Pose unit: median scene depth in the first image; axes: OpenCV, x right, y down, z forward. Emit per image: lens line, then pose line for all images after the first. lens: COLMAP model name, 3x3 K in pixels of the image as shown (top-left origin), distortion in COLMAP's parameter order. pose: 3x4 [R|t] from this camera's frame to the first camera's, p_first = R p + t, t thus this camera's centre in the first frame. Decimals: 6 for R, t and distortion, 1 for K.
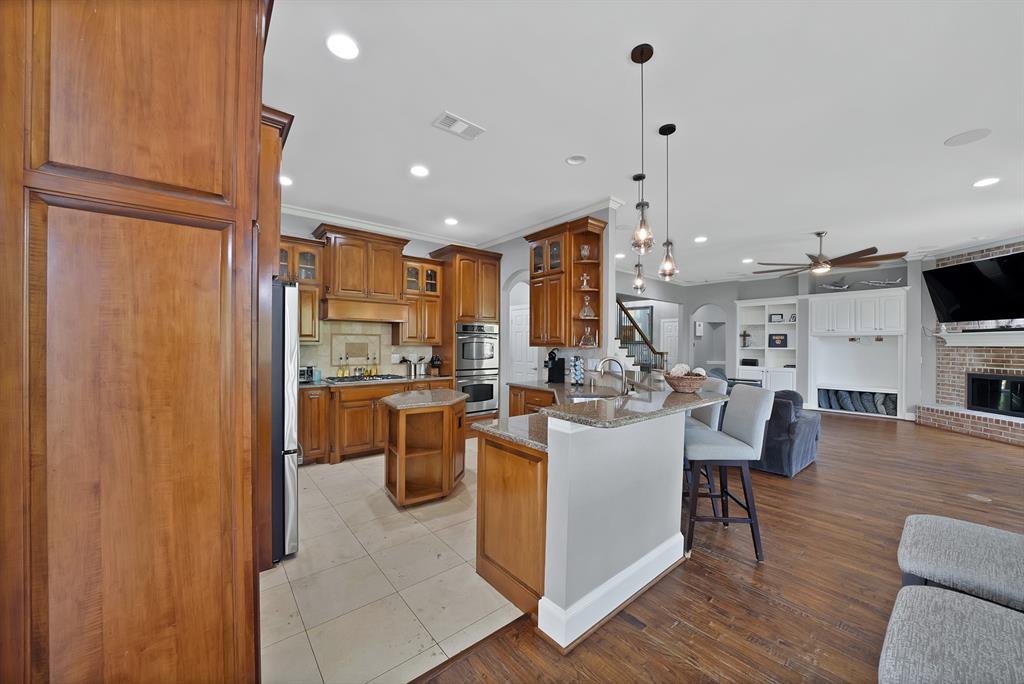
lens RADIAL K [[363.9, 0, 510.4], [0, 363.9, 345.4], [0, 0, 1]] dist [-0.032048, 0.003759]
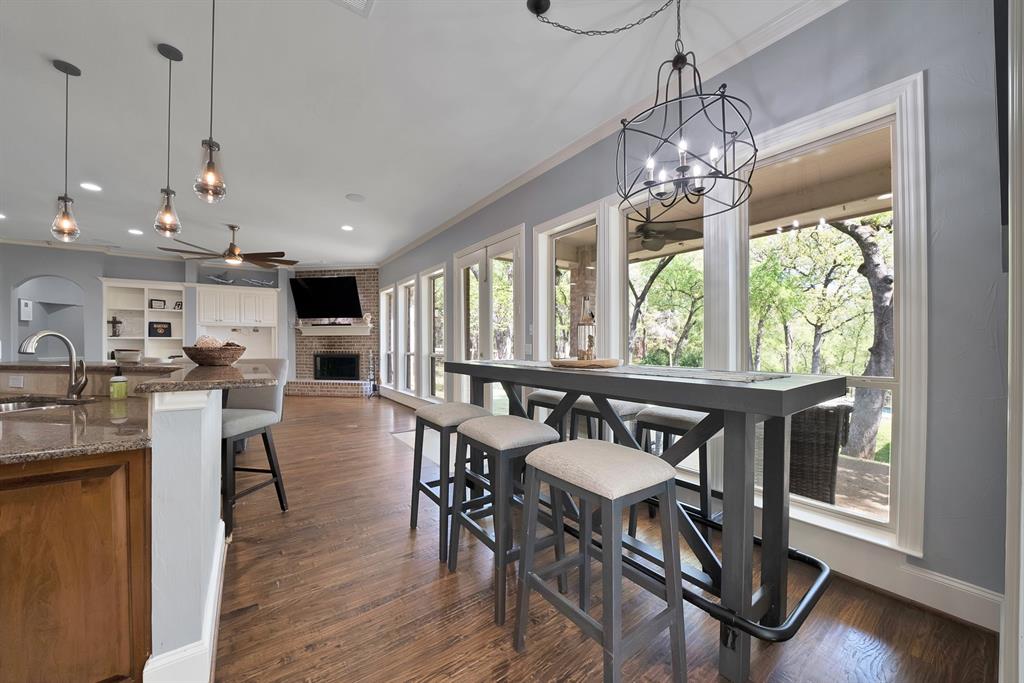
lens RADIAL K [[372.4, 0, 515.5], [0, 372.4, 346.4], [0, 0, 1]] dist [-0.022149, 0.000453]
pose [[0.061550, -0.014548, 0.997998, -0.159608], [0.004197, 0.999889, 0.014317, 0.028261], [-0.998095, 0.003307, 0.061604, 0.077032]]
